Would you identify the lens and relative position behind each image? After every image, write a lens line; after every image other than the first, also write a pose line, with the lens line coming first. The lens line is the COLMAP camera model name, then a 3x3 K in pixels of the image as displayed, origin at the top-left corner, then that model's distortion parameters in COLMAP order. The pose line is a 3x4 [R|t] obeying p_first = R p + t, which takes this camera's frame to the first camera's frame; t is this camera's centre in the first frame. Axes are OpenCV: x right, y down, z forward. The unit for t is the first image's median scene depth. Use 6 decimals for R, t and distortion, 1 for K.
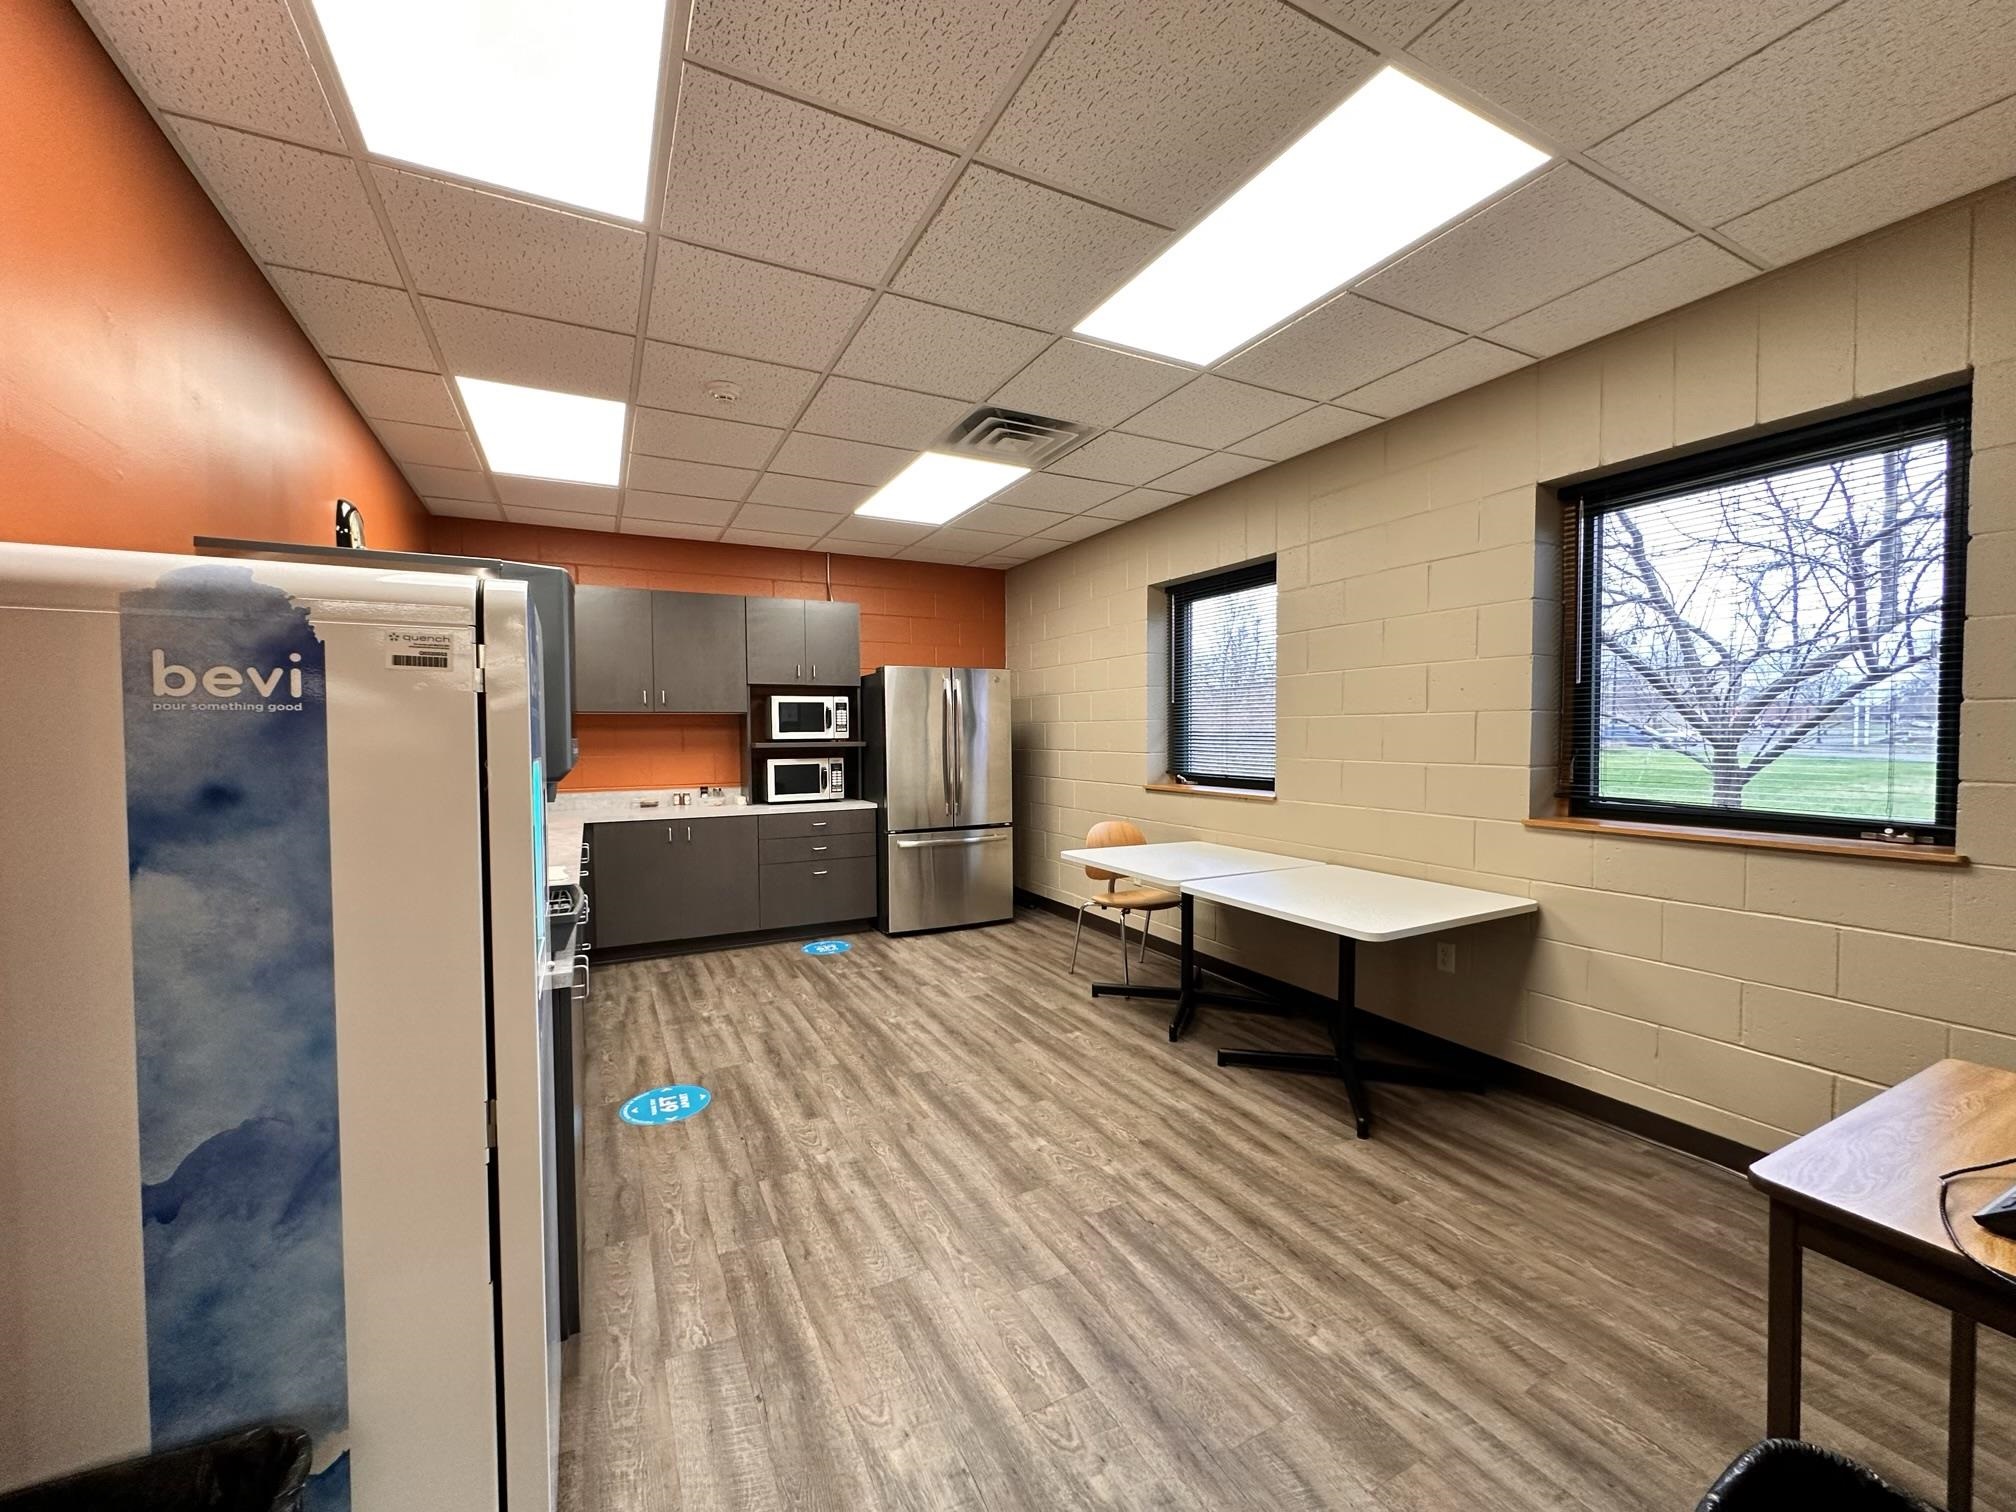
lens RADIAL K [[795.6, 0, 1003.6], [0, 795.6, 747.5], [0, 0, 1]] dist [-0.006053, 0.001361]
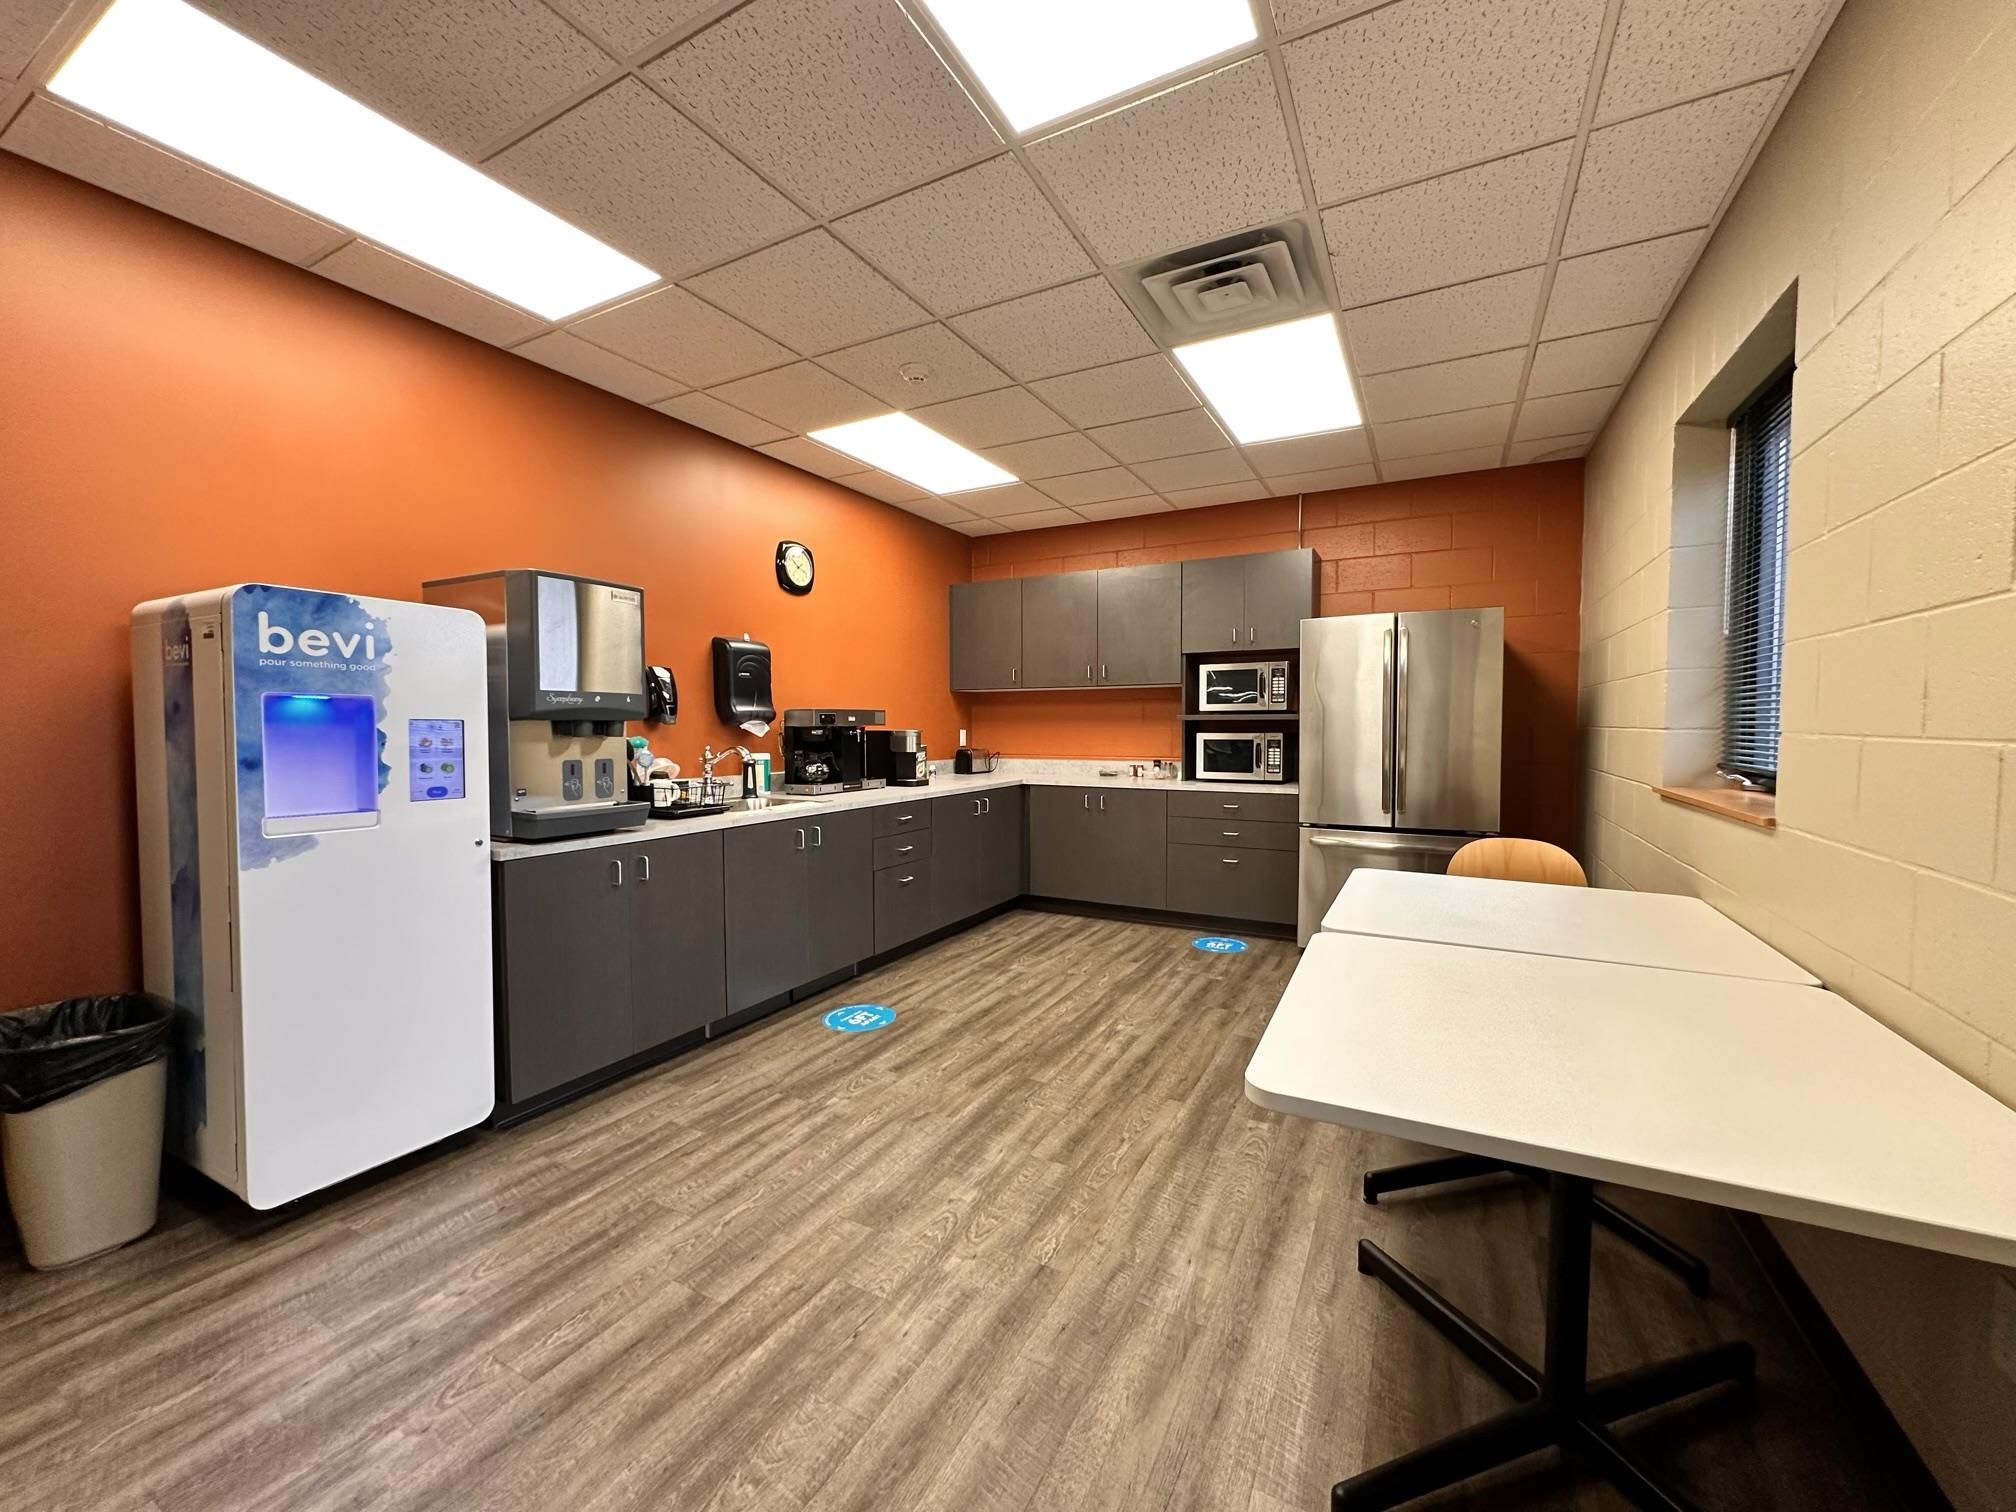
lens RADIAL K [[795.6, 0, 1011.8], [0, 795.6, 755.4], [0, 0, 1]] dist [-0.006053, 0.001361]
pose [[0.566607, 0.037793, -0.823121, 0.523353], [-0.016914, 0.999271, 0.034238, 0.018878], [0.823815, -0.005477, 0.566833, 0.429816]]
